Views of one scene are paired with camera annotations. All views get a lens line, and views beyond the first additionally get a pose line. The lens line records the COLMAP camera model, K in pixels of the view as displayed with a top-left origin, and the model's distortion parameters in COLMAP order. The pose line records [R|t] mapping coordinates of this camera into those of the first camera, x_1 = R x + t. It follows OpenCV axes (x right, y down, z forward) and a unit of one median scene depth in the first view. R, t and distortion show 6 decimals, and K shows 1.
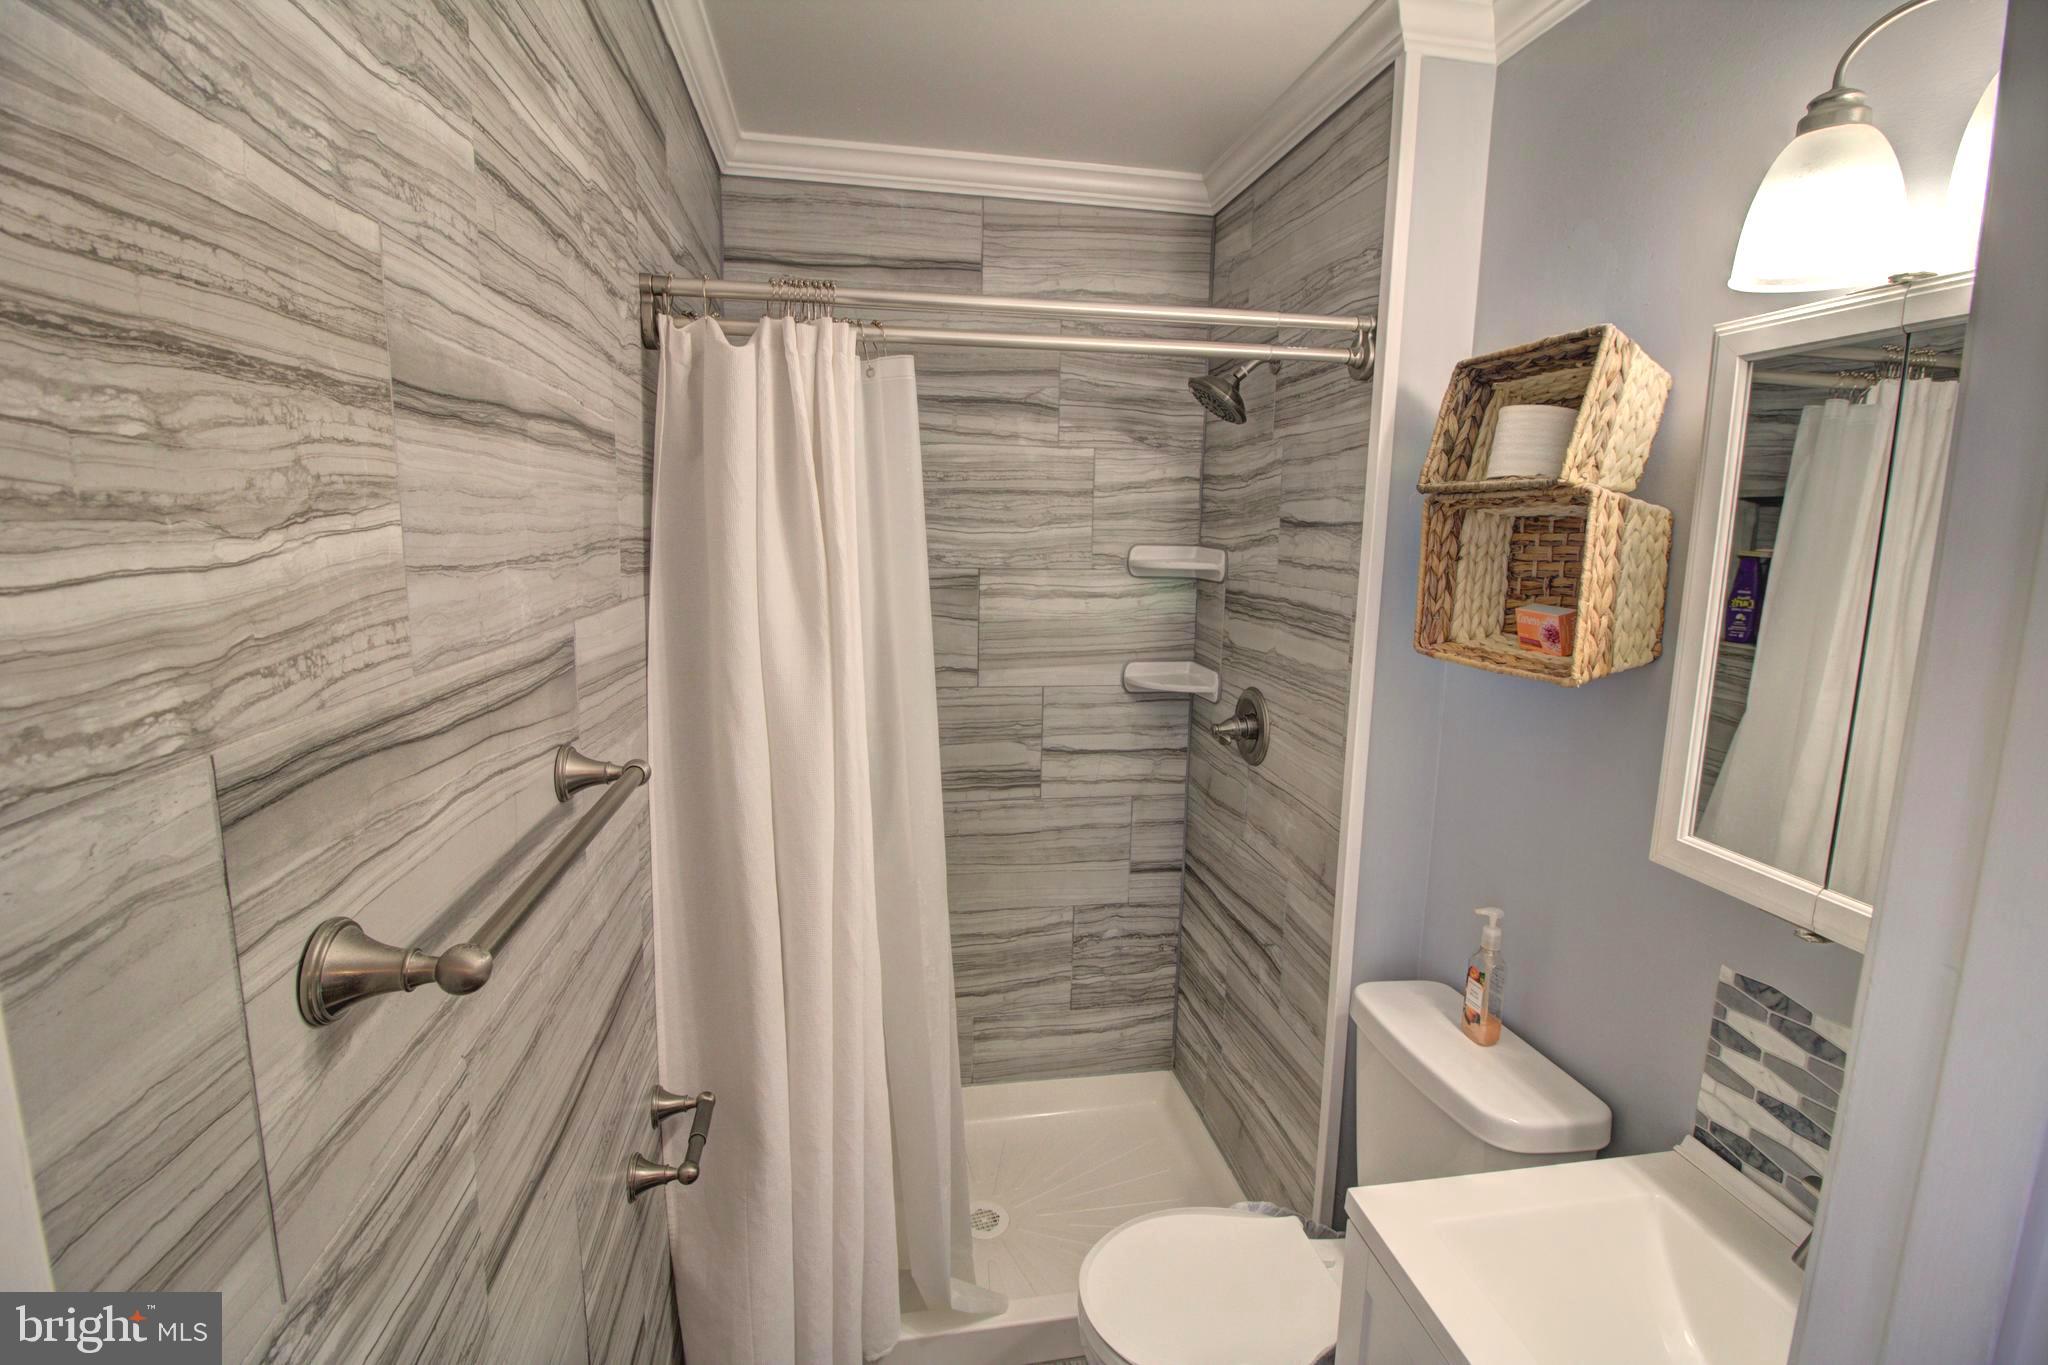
lens RADIAL K [[944.3, 0, 1022.0], [0, 944.3, 682.8], [0, 0, 1]] dist [-0.003769, -0.010349]
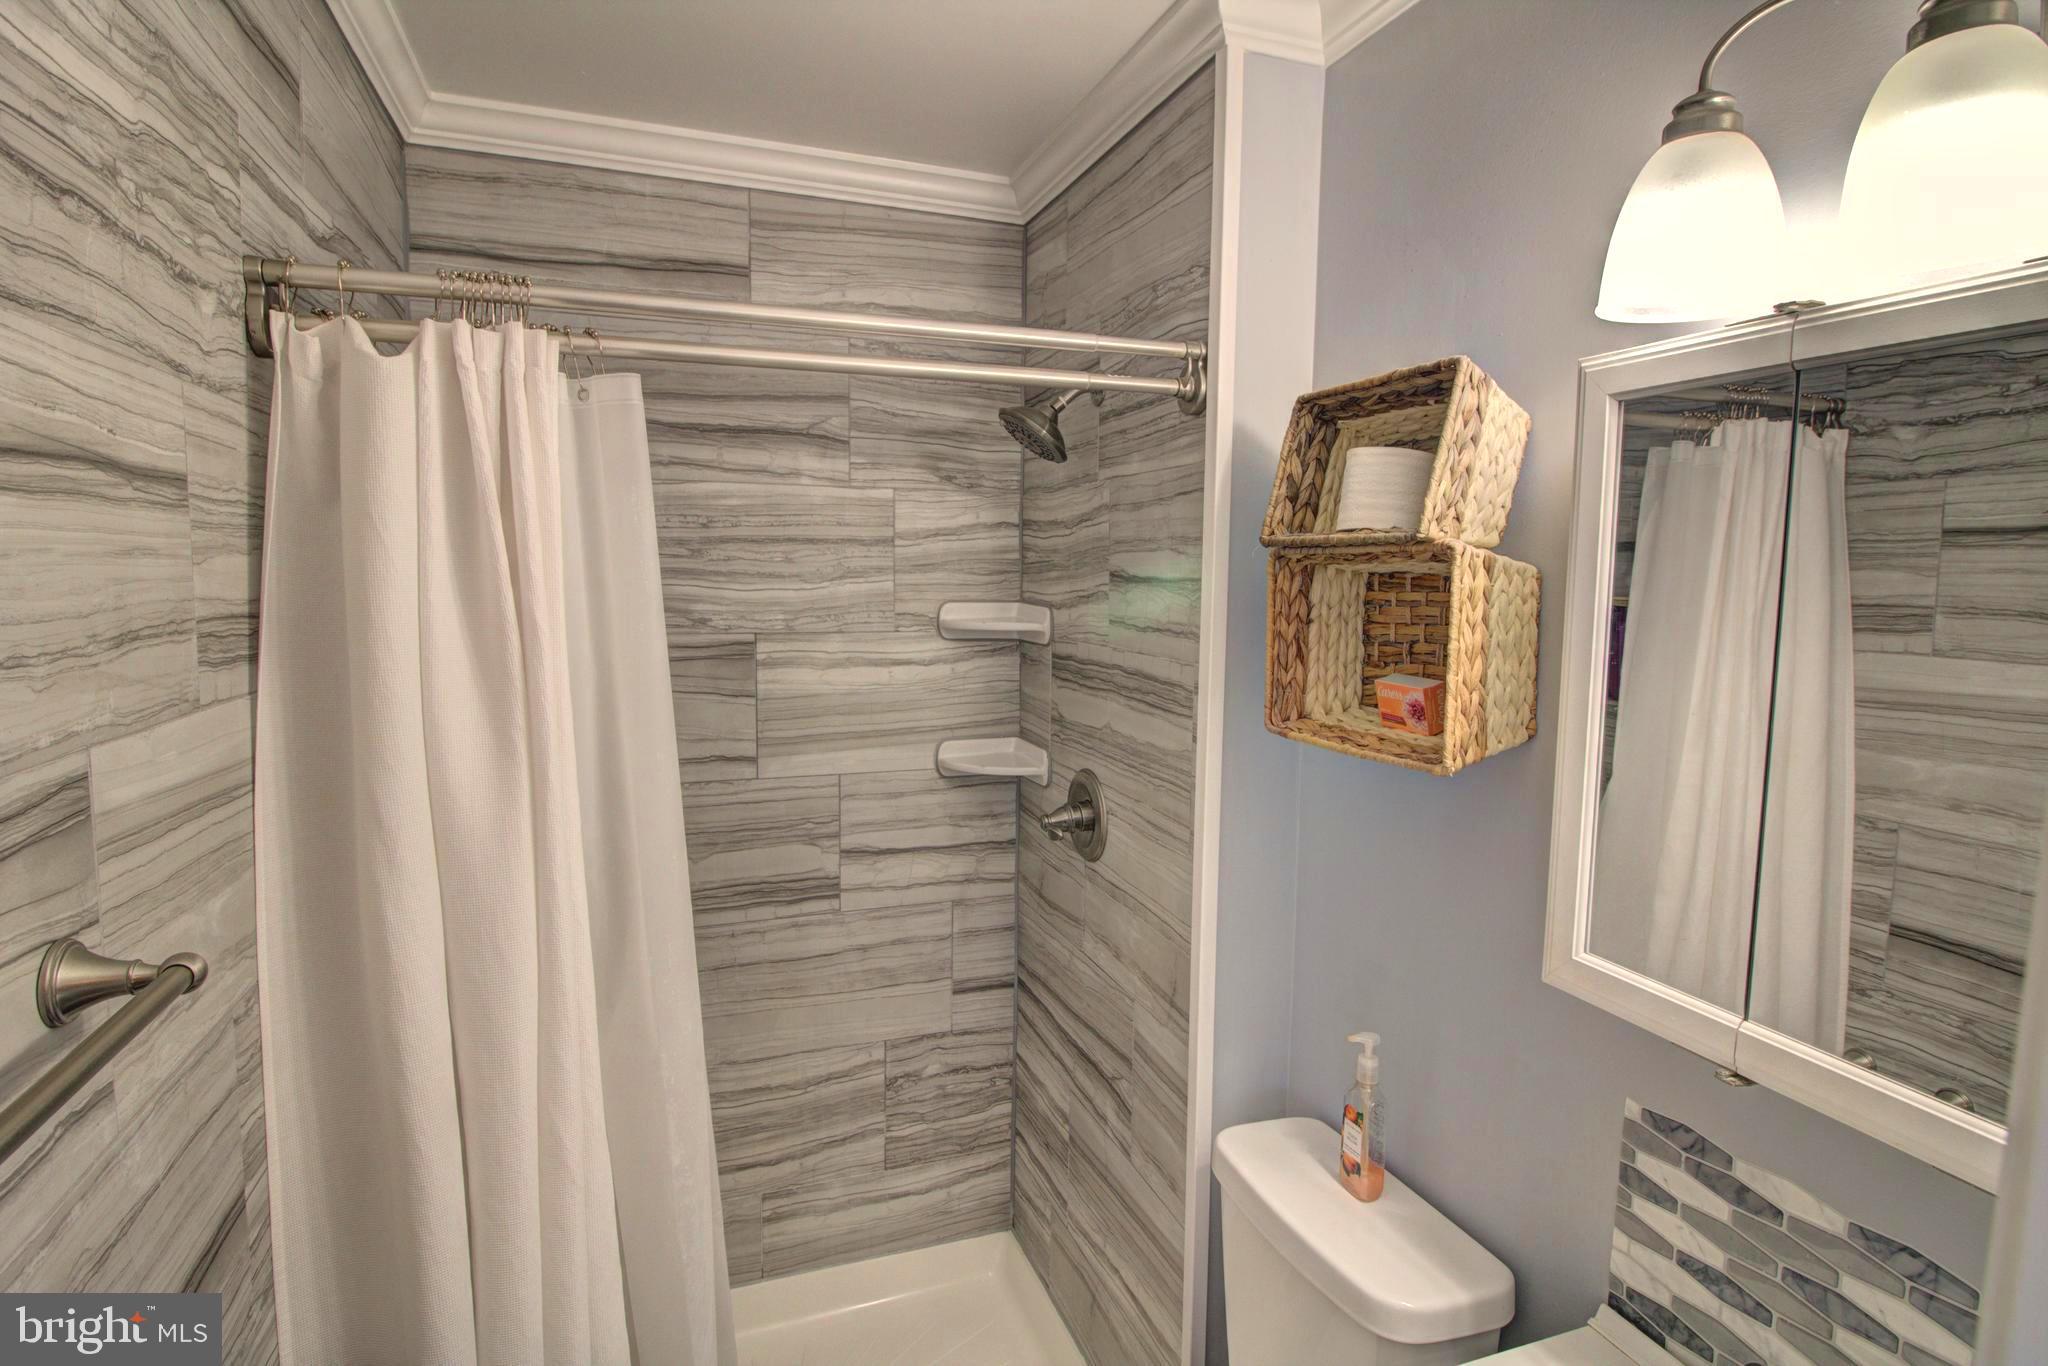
lens RADIAL K [[1035.2, 0, 1025.8], [0, 1035.2, 681.2], [0, 0, 1]] dist [-0.000238, -0.006883]
pose [[0.985451, -0.025962, 0.167964, 0.047611], [0.034590, 0.998217, -0.048652, -0.040096], [-0.166401, 0.053754, 0.984592, 0.115267]]
